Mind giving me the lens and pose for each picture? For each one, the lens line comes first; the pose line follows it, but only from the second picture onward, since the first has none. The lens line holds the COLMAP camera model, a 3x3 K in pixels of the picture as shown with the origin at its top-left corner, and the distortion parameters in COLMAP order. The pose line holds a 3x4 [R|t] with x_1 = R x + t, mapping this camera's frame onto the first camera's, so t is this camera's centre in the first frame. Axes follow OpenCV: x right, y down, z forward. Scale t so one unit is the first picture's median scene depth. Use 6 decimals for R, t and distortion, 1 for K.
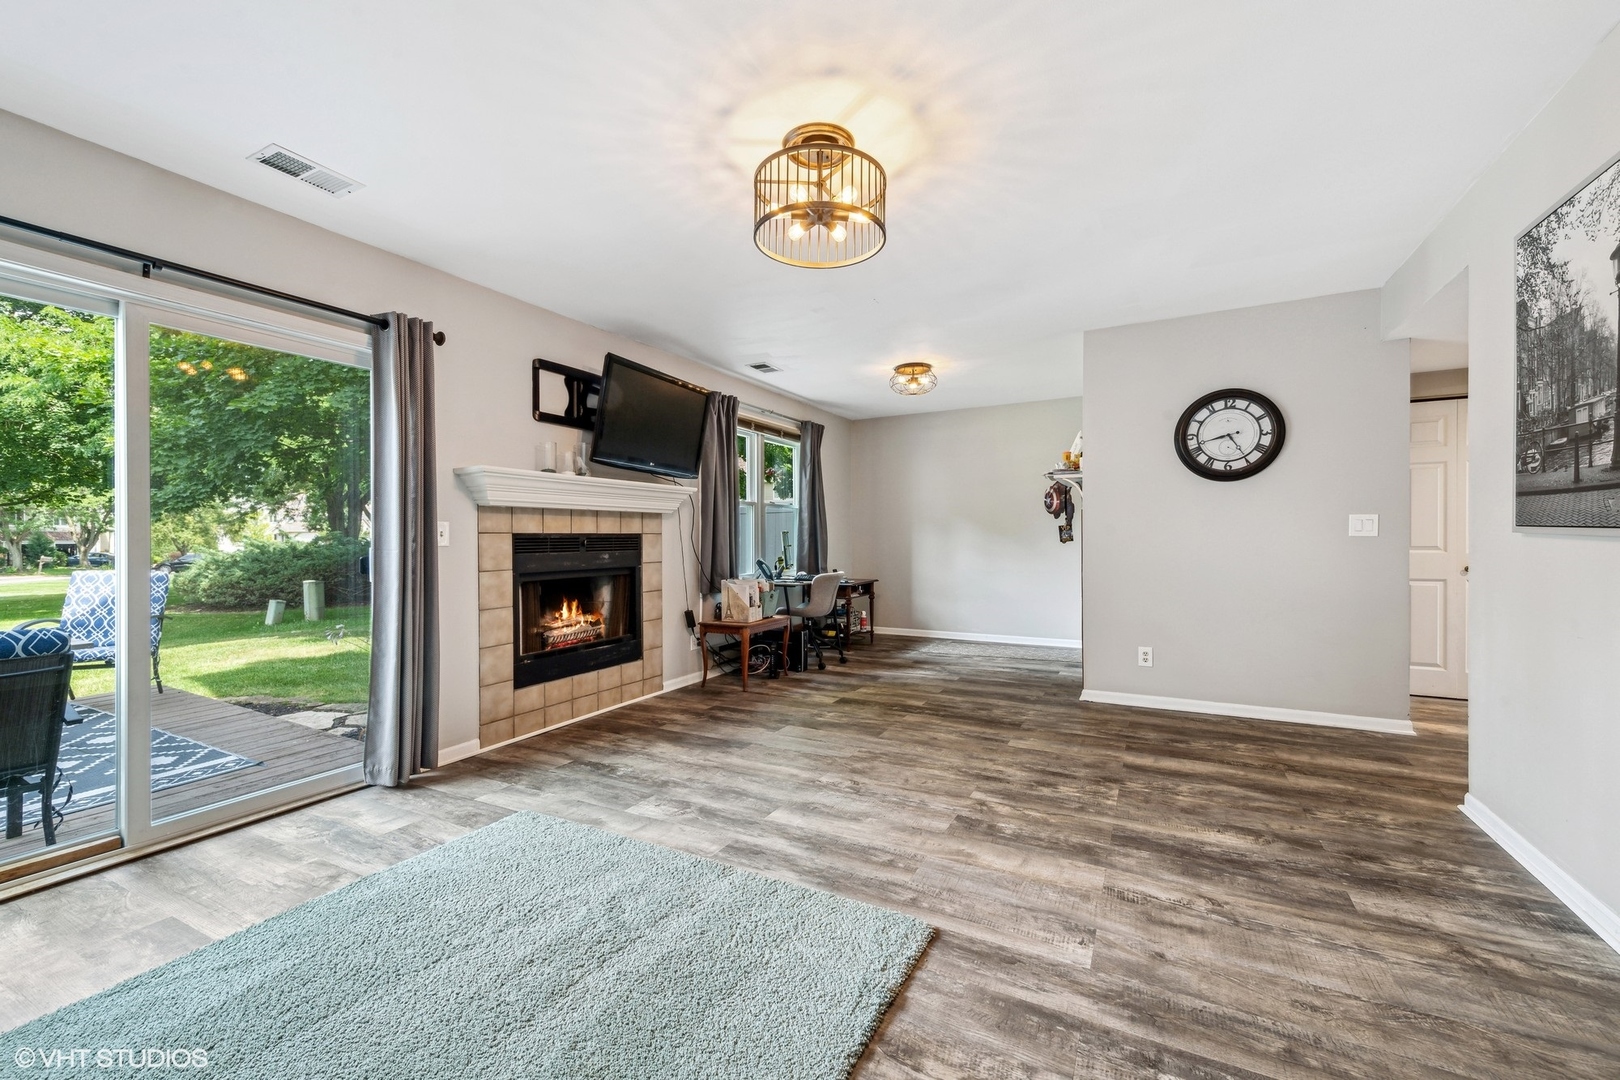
lens RADIAL K [[649.6, 0, 815.6], [0, 649.6, 537.0], [0, 0, 1]] dist [0.001601, 0.000046]
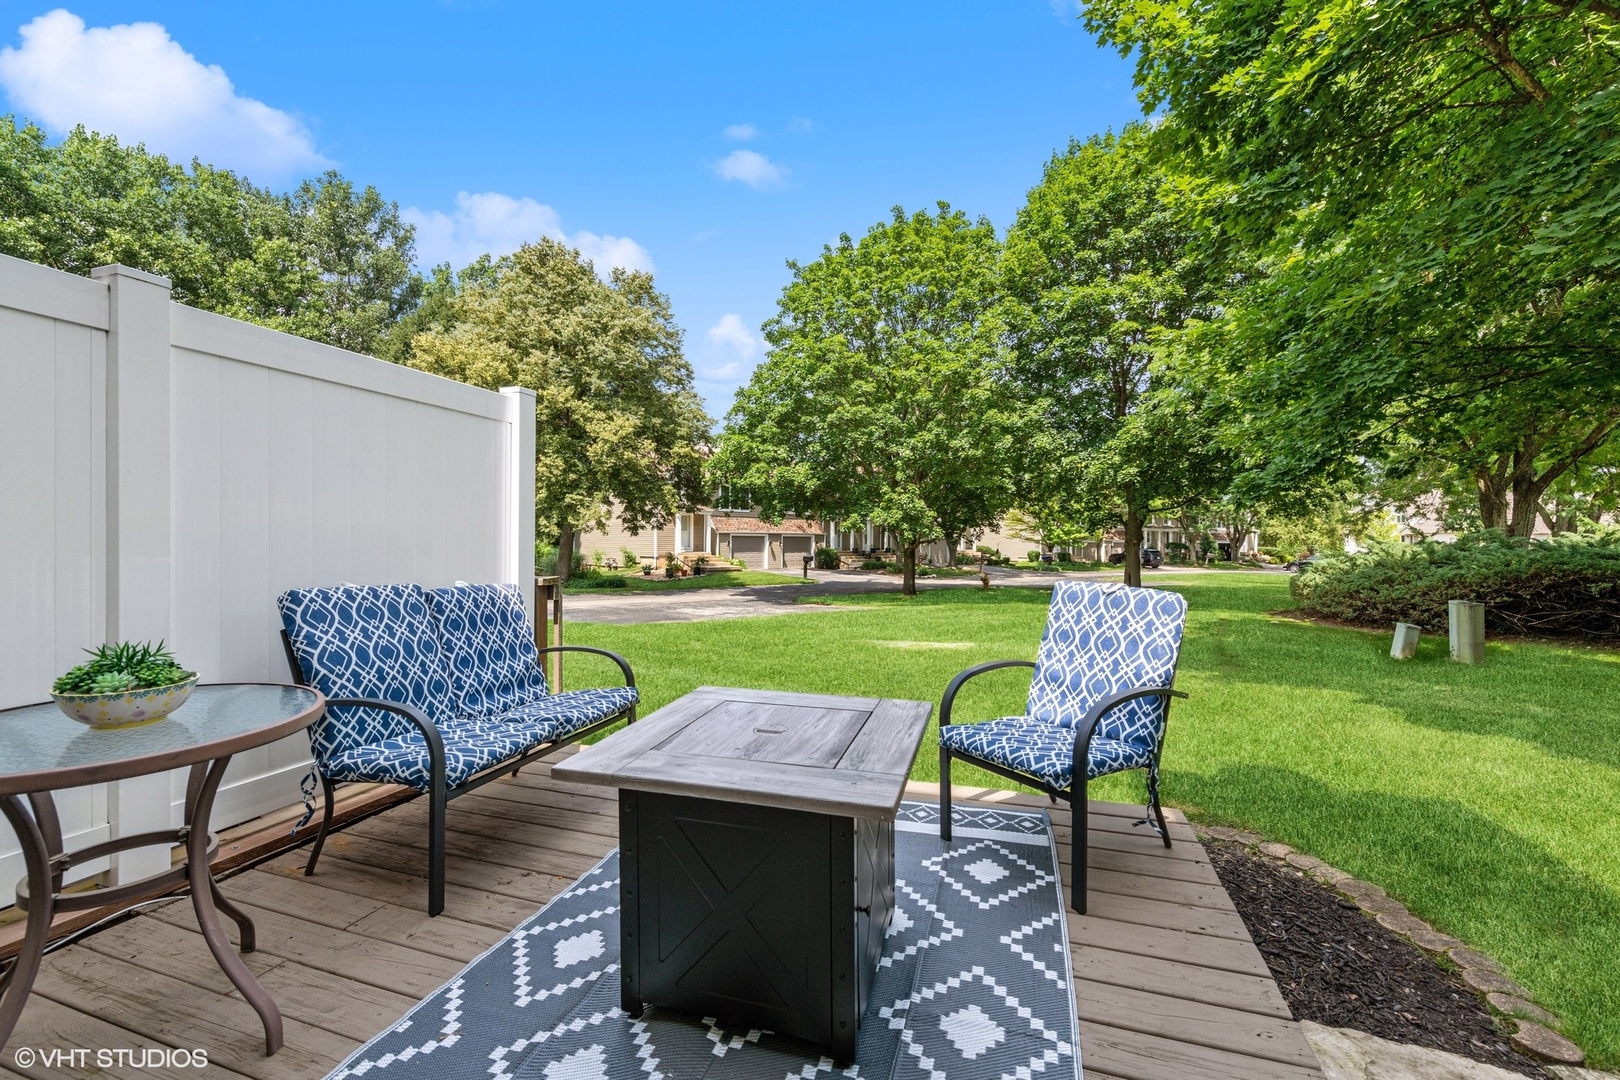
lens RADIAL K [[649.6, 0, 814.7], [0, 649.6, 539.5], [0, 0, 1]] dist [0.001601, 0.000046]
pose [[0.142348, 0.004543, -0.989806, -0.214191], [-0.003590, 0.999985, 0.004074, 0.004647], [0.989810, 0.002974, 0.142362, 0.253357]]
